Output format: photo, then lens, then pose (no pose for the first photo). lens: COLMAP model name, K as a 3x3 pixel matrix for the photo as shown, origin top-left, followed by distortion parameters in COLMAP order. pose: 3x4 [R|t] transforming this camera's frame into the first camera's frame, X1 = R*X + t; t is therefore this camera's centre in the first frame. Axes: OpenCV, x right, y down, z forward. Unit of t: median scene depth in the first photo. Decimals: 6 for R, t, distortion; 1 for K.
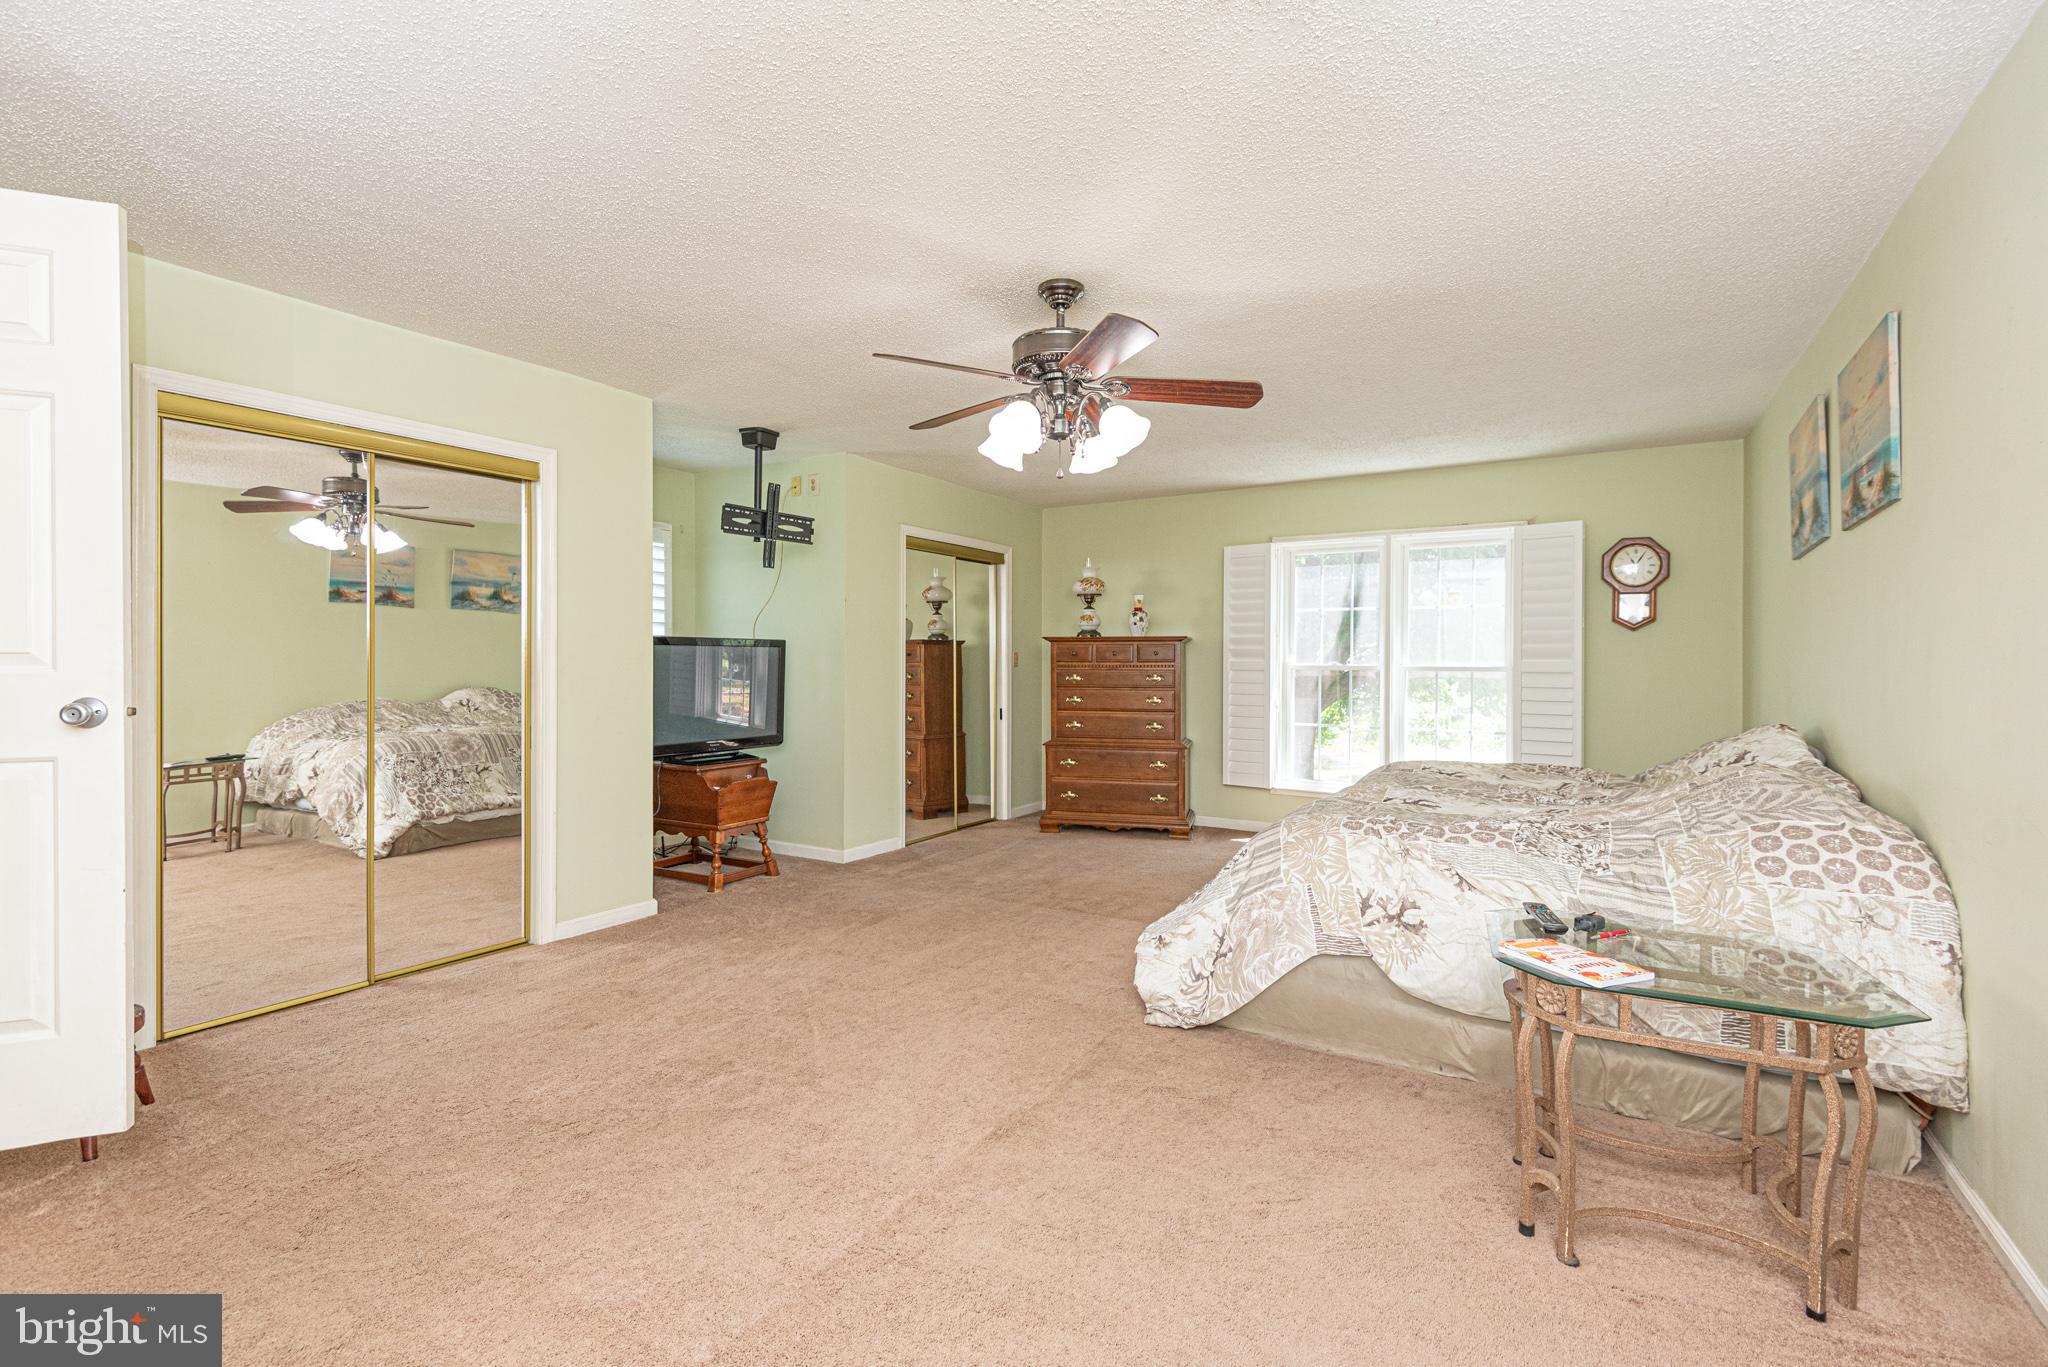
lens RADIAL K [[987.1, 0, 1059.9], [0, 987.1, 678.0], [0, 0, 1]] dist [0.035193, -0.024346]
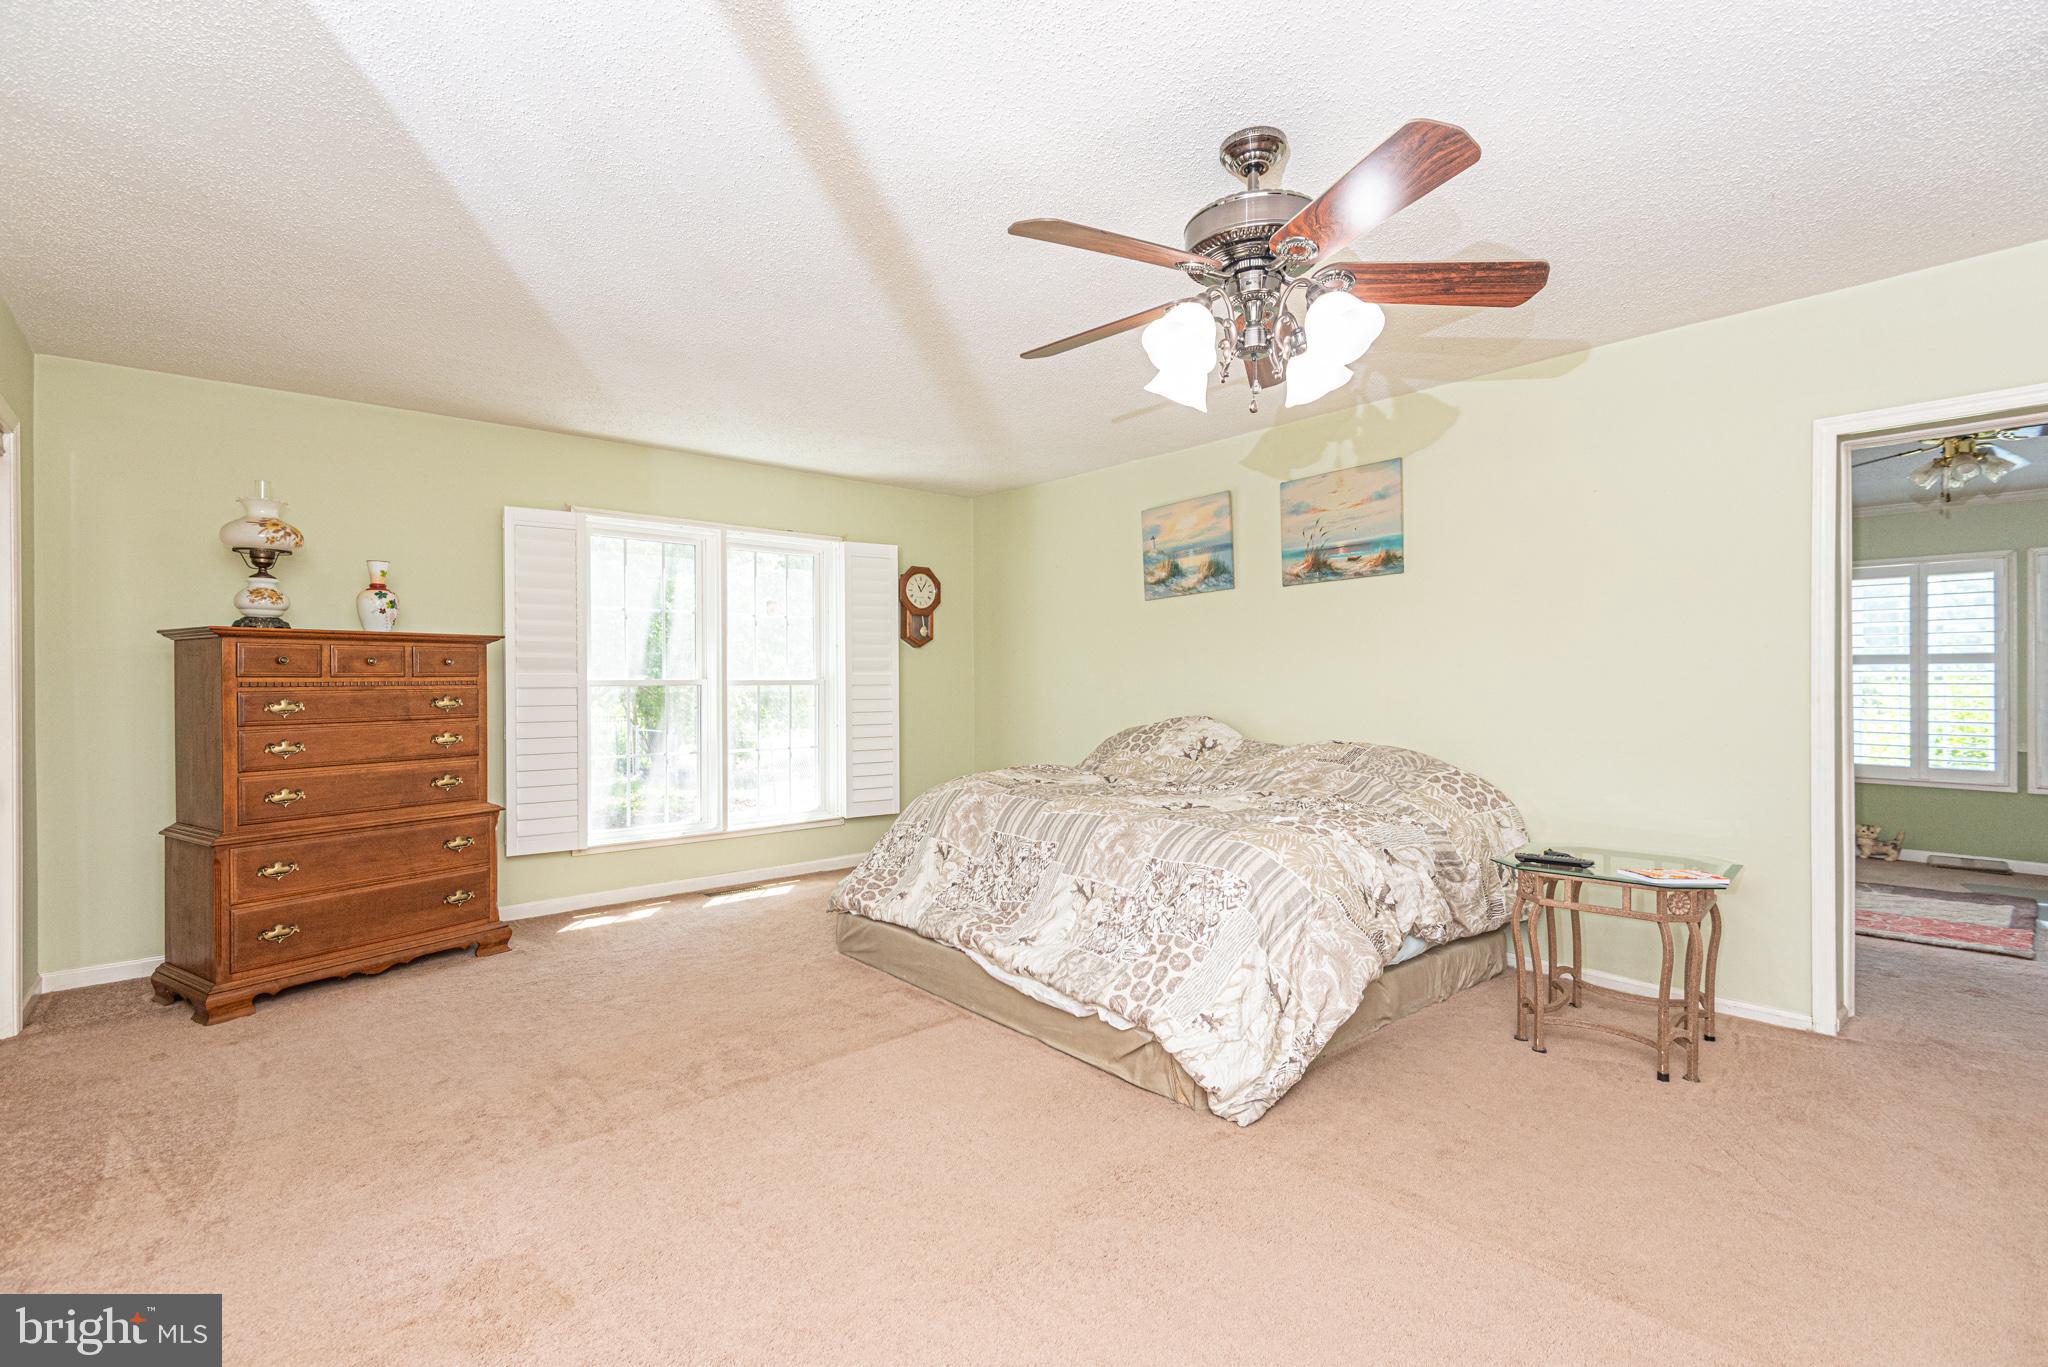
lens RADIAL K [[905.4, 0, 1075.4], [0, 905.4, 688.0], [0, 0, 1]] dist [0.023851, -0.011719]
pose [[0.304063, -0.014698, 0.952538, -0.333550], [0.020685, 0.999747, 0.008824, -0.005943], [-0.952427, 0.017021, 0.304291, 0.467512]]
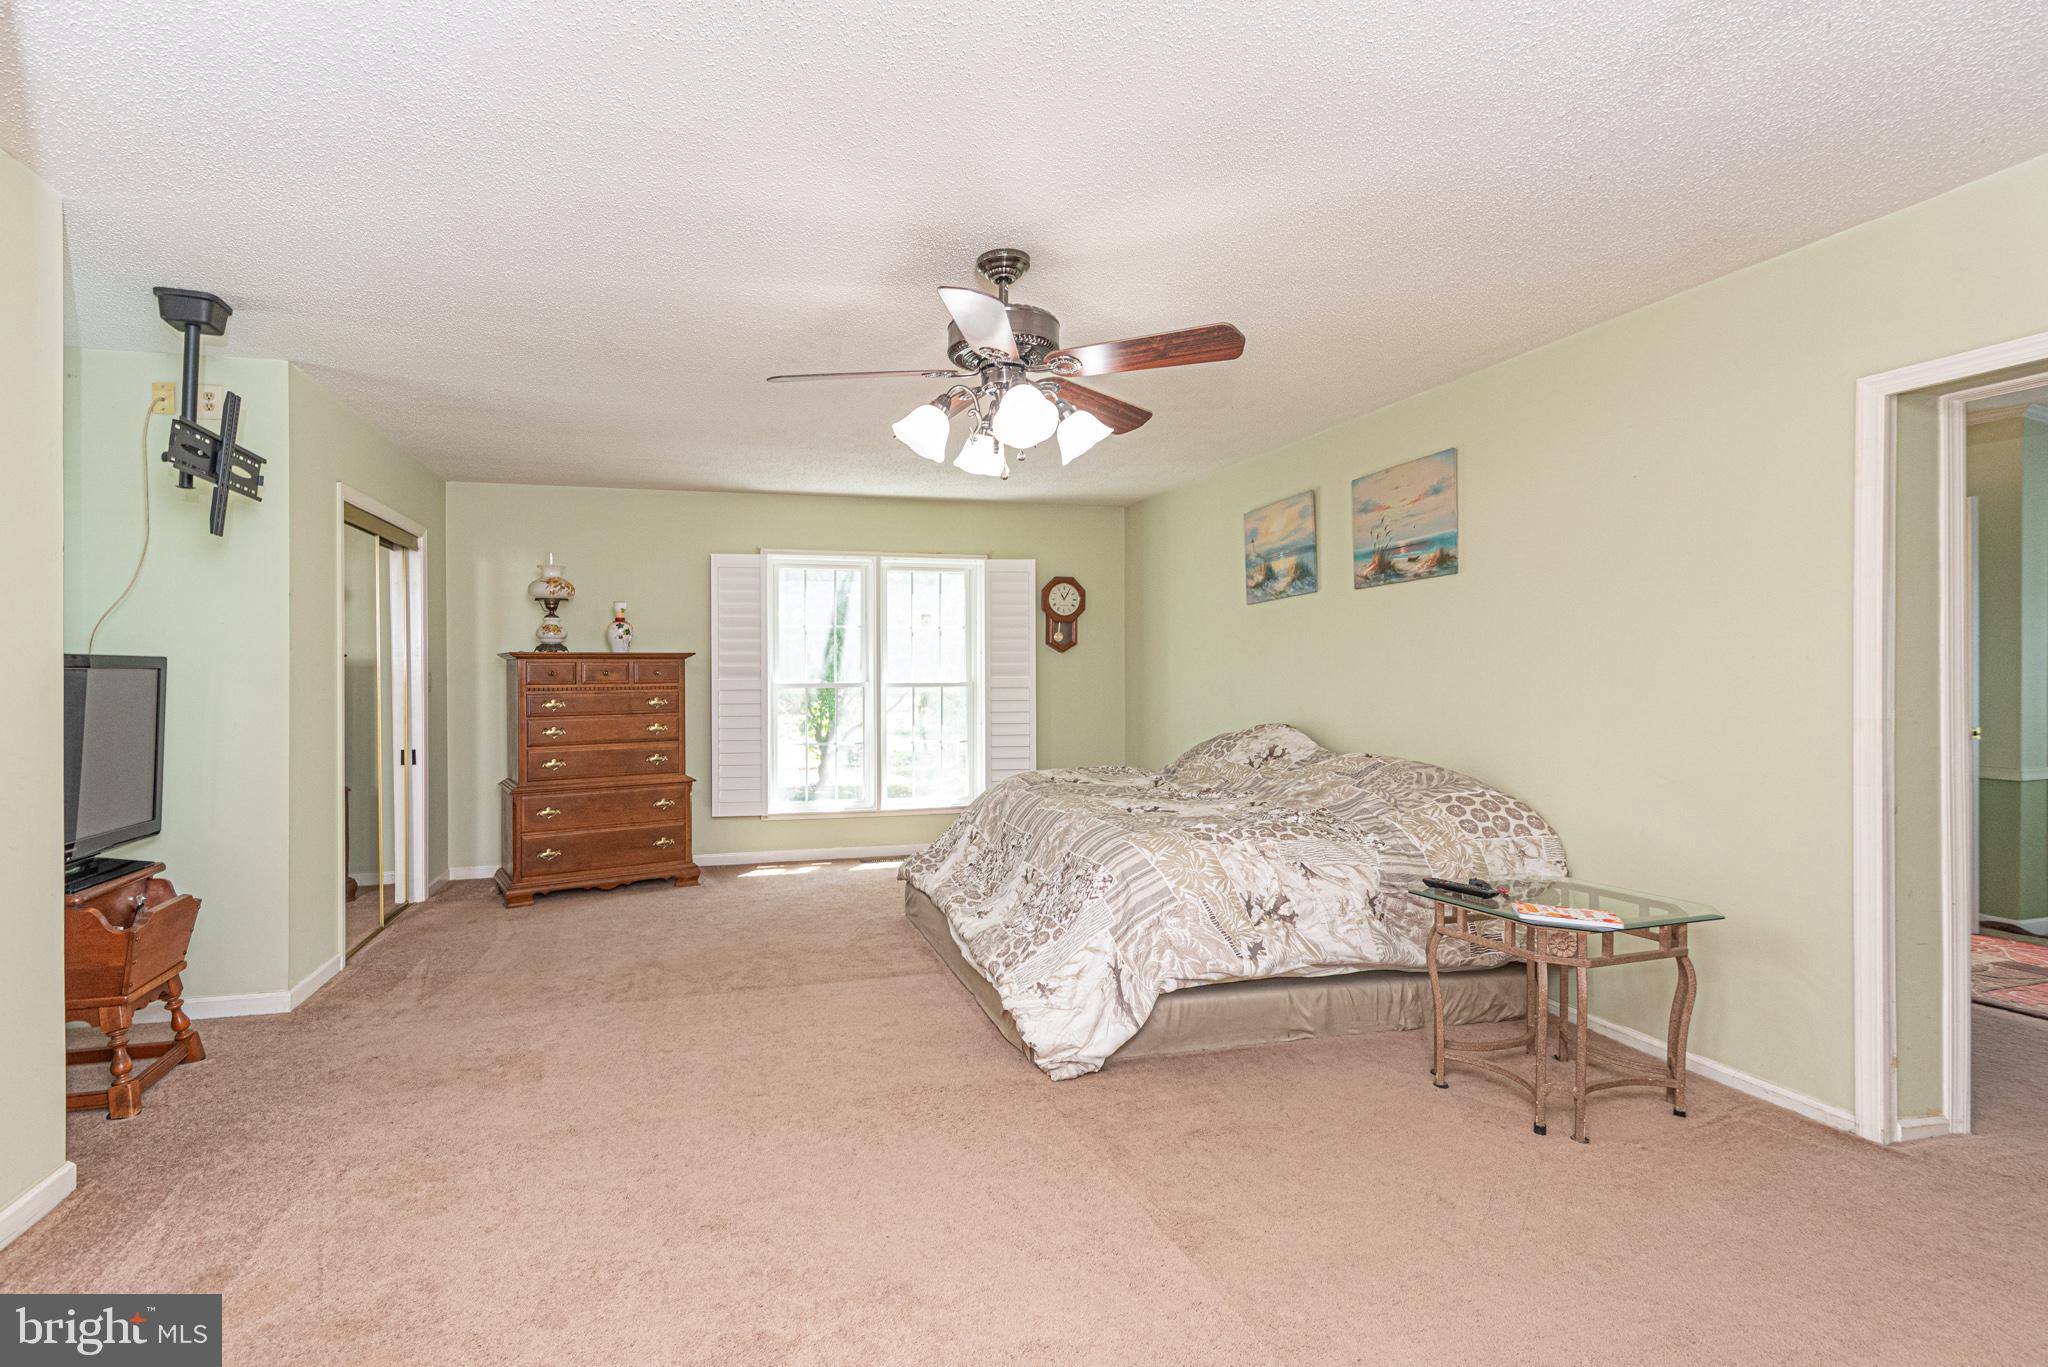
lens RADIAL K [[967.2, 0, 1005.5], [0, 967.2, 685.2], [0, 0, 1]] dist [0.027195, -0.016481]
pose [[0.692302, -0.016904, 0.721410, -0.306831], [0.018313, 0.999815, 0.005853, -0.013822], [-0.721376, 0.009159, 0.692483, 0.207894]]
